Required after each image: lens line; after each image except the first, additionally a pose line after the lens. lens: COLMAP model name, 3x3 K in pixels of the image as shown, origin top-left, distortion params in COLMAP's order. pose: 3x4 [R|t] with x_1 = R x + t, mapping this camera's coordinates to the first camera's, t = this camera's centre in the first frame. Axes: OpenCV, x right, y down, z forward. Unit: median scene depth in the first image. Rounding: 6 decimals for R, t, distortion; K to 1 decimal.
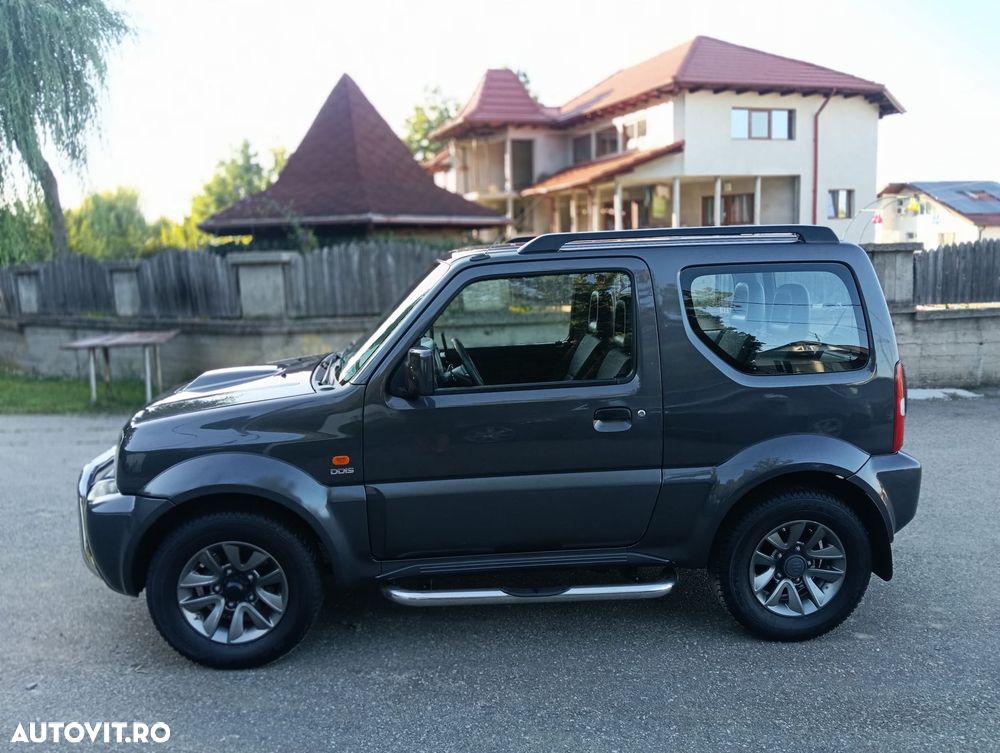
lens RADIAL K [[788.5, 0, 491.5], [0, 788.5, 379.1], [0, 0, 1]] dist [0.067979, -0.140552]
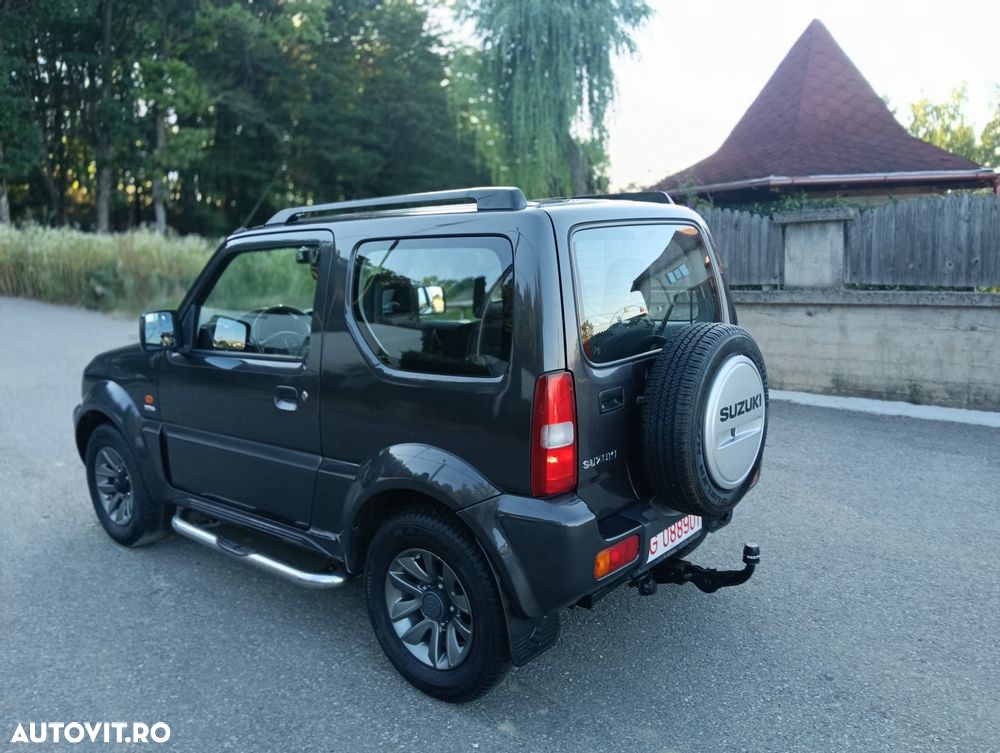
lens RADIAL K [[785.2, 0, 494.9], [0, 785.2, 381.7], [0, 0, 1]] dist [0.062906, -0.137303]
pose [[0.709660, 0.120715, -0.694126, 0.348848], [-0.090619, 0.992668, 0.079987, -0.023598], [0.698692, 0.006137, 0.715396, 0.166629]]
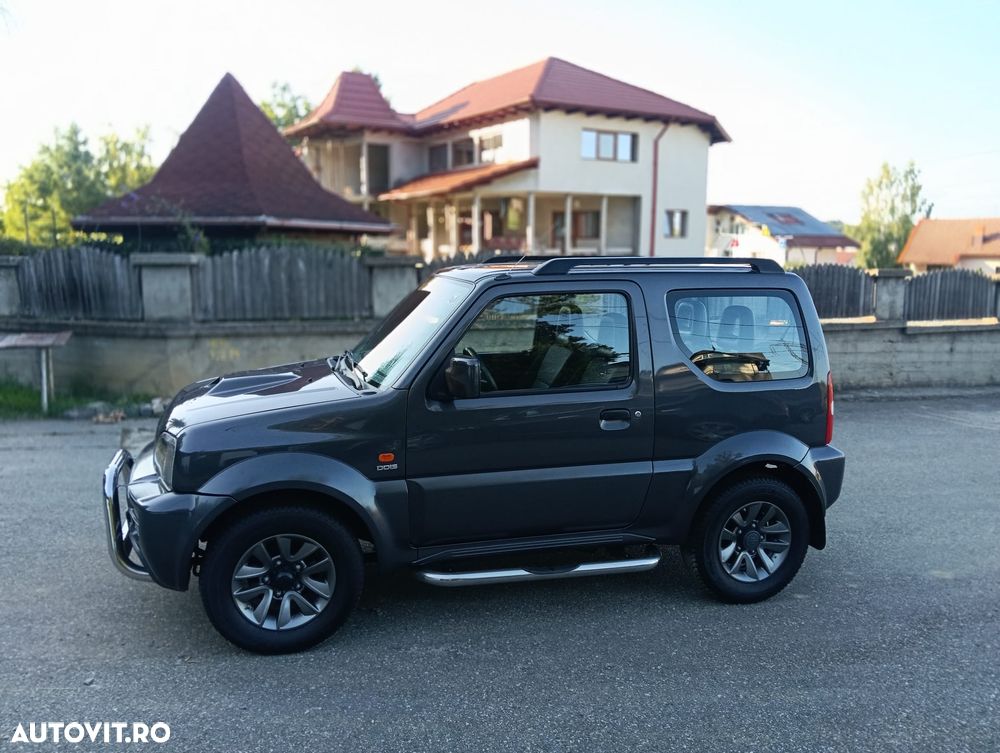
lens RADIAL K [[788.5, 0, 491.5], [0, 788.5, 379.1], [0, 0, 1]] dist [0.067979, -0.140552]
pose [[0.979869, 0.004438, 0.199590, -0.089524], [-0.003243, 0.999975, -0.006317, -0.000081], [-0.199613, 0.005543, 0.979859, -0.037645]]
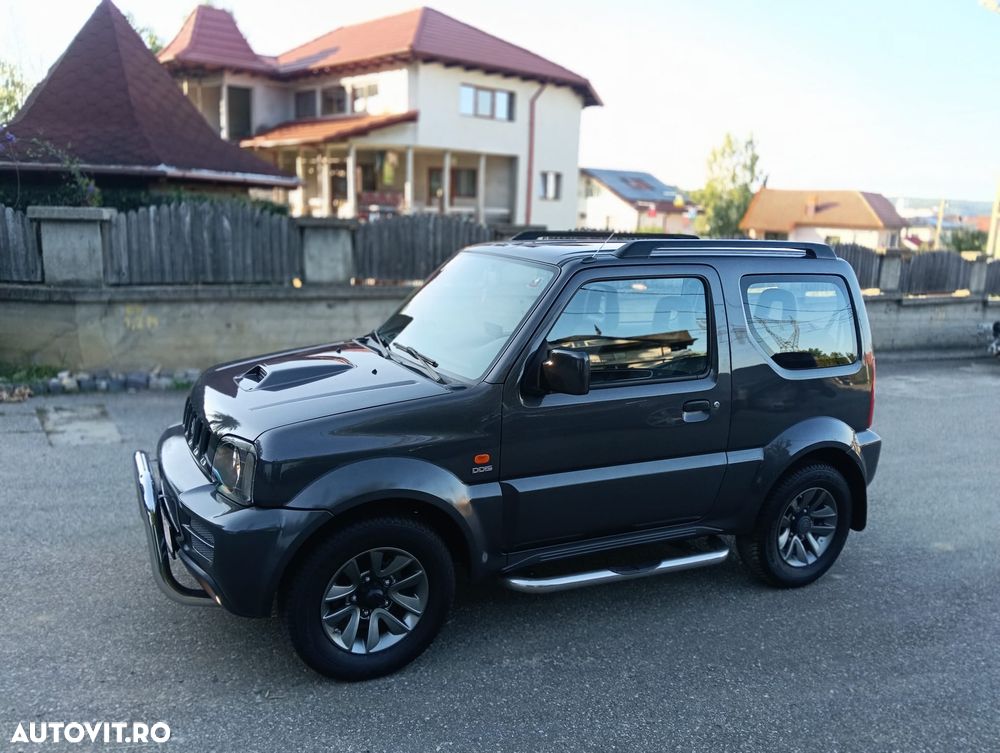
lens RADIAL K [[788.5, 0, 491.5], [0, 788.5, 379.1], [0, 0, 1]] dist [0.067979, -0.140552]
pose [[0.927305, -0.012907, 0.374084, -0.185983], [-0.005011, 0.998888, 0.046887, -0.015559], [-0.374273, -0.045353, 0.926209, 0.022600]]
